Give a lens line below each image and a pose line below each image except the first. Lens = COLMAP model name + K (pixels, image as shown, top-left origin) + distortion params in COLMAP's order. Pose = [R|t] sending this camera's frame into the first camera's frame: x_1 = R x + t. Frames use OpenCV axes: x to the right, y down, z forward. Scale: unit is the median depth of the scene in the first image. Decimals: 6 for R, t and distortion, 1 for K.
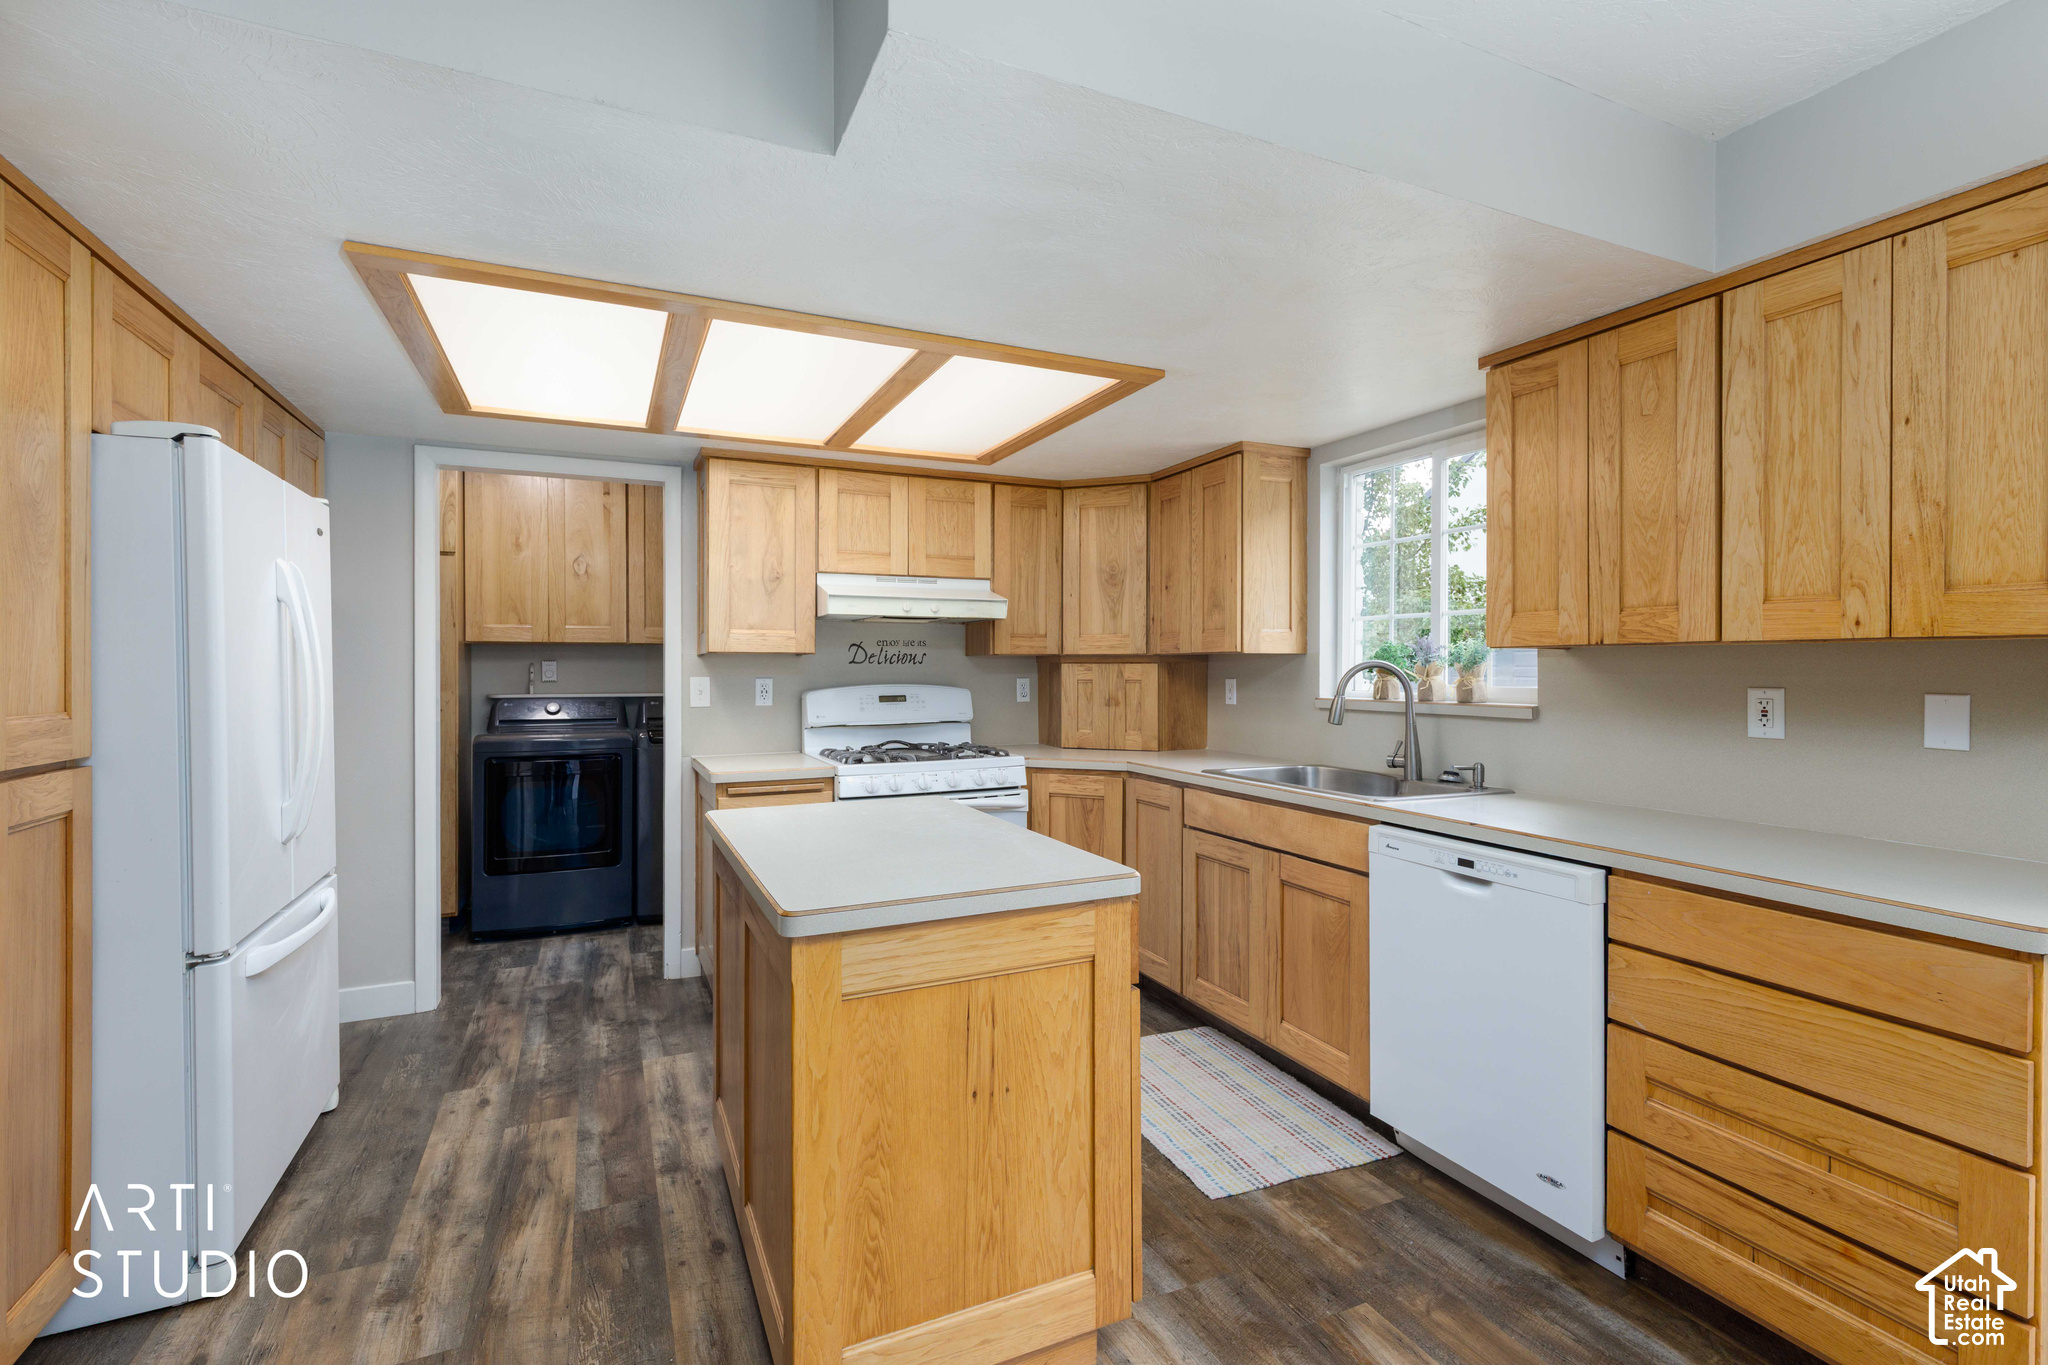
lens RADIAL K [[932.0, 0, 1026.8], [0, 932.0, 674.6], [0, 0, 1]] dist [0.010529, -0.001078]
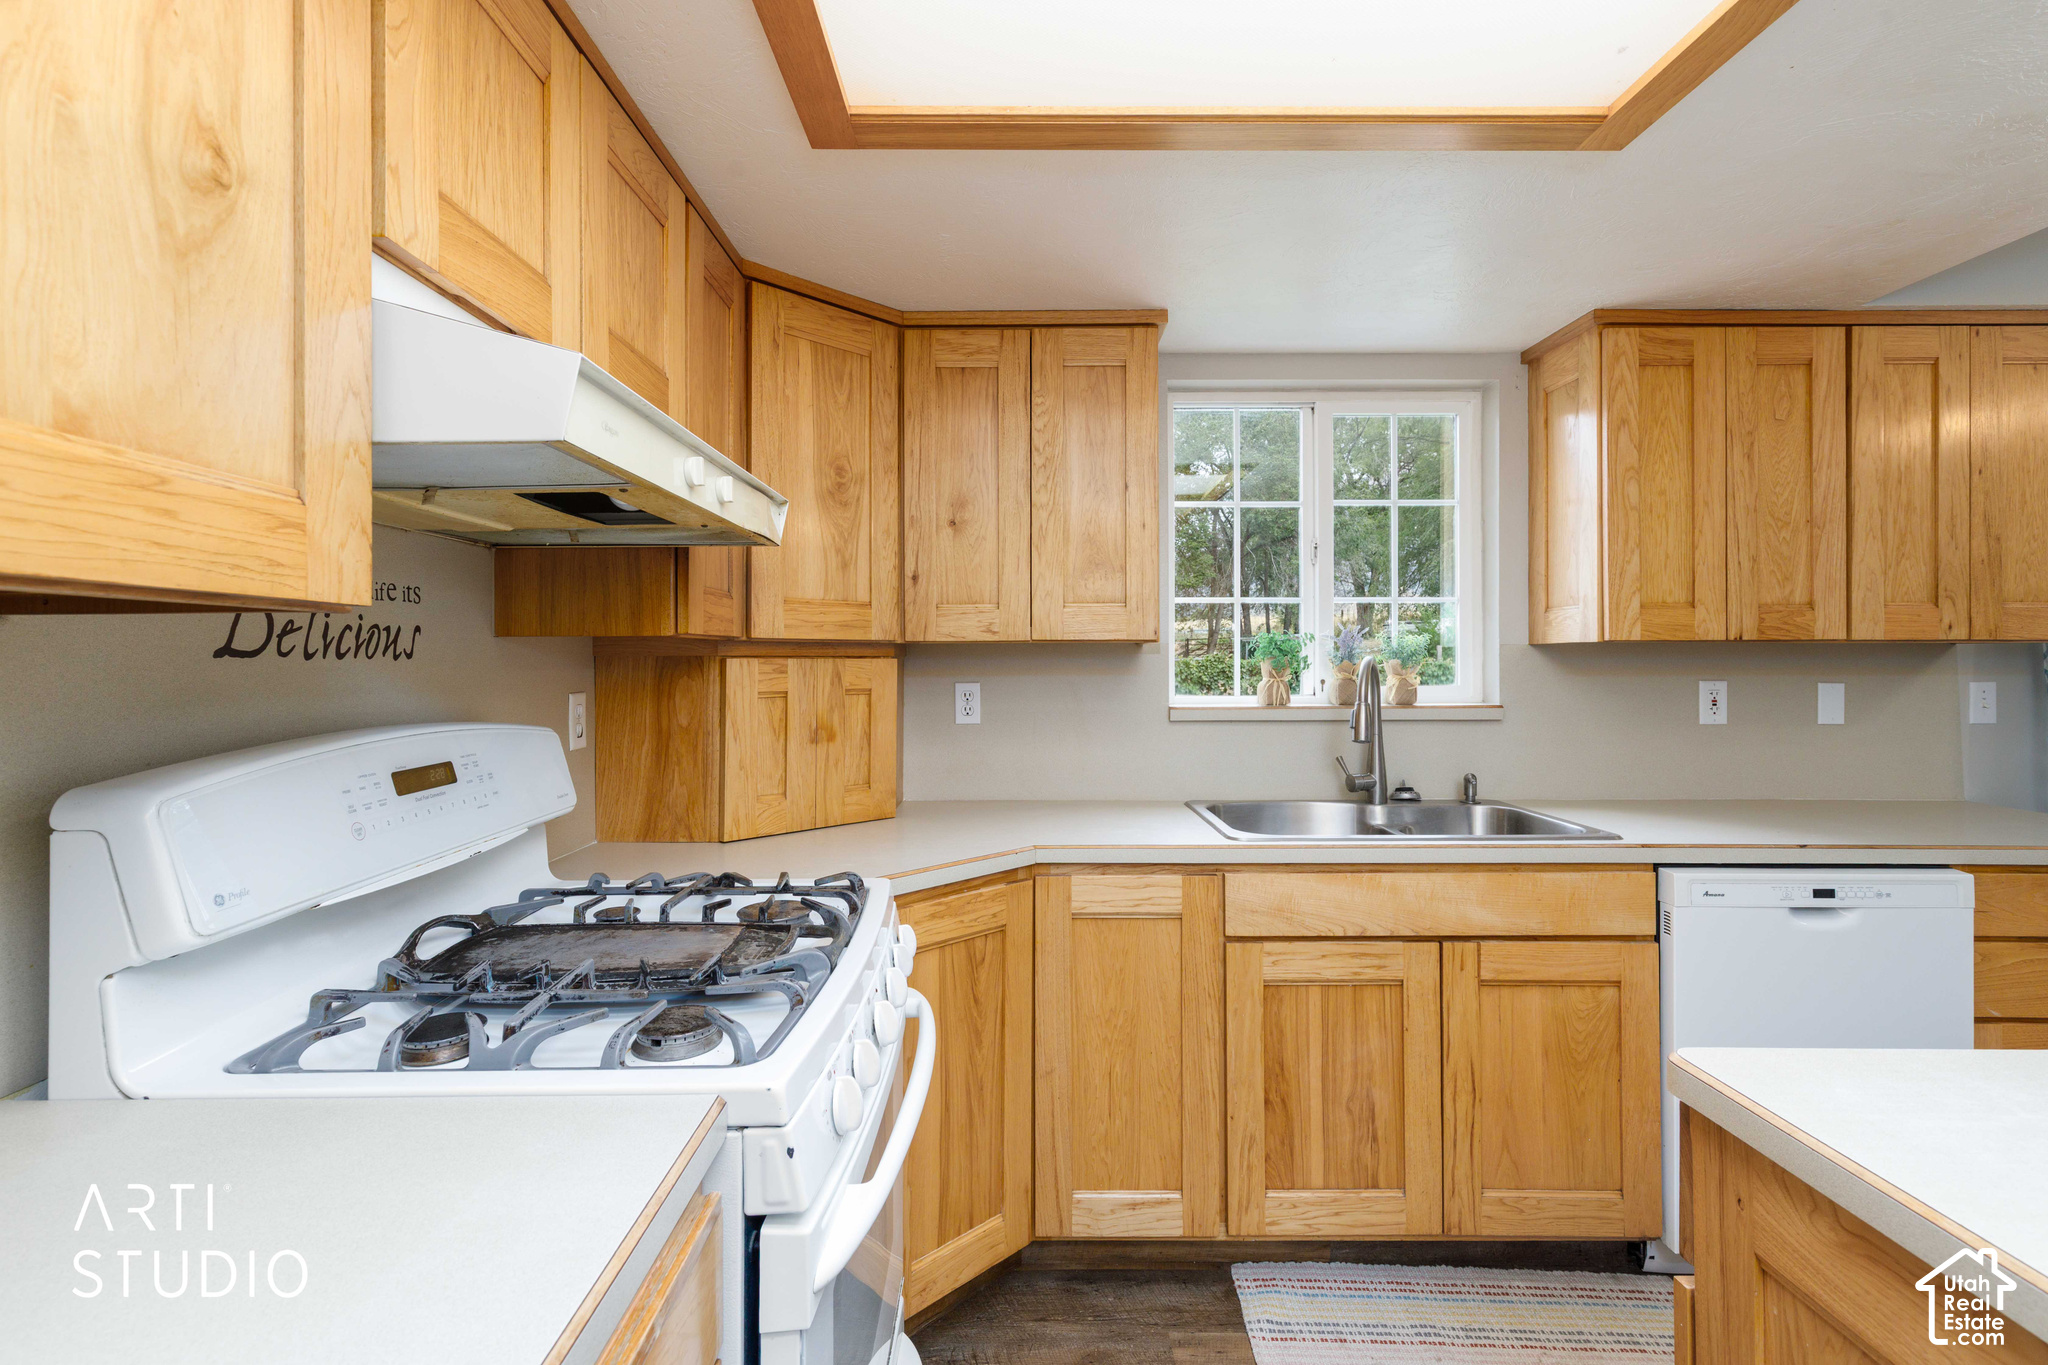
lens RADIAL K [[932.0, 0, 1017.3], [0, 932.0, 656.4], [0, 0, 1]] dist [0.010529, -0.001078]
pose [[0.414452, 0.002581, 0.910067, -0.587078], [0.009266, 0.999932, -0.007056, -0.014916], [-0.910024, 0.011357, 0.414400, 1.248782]]
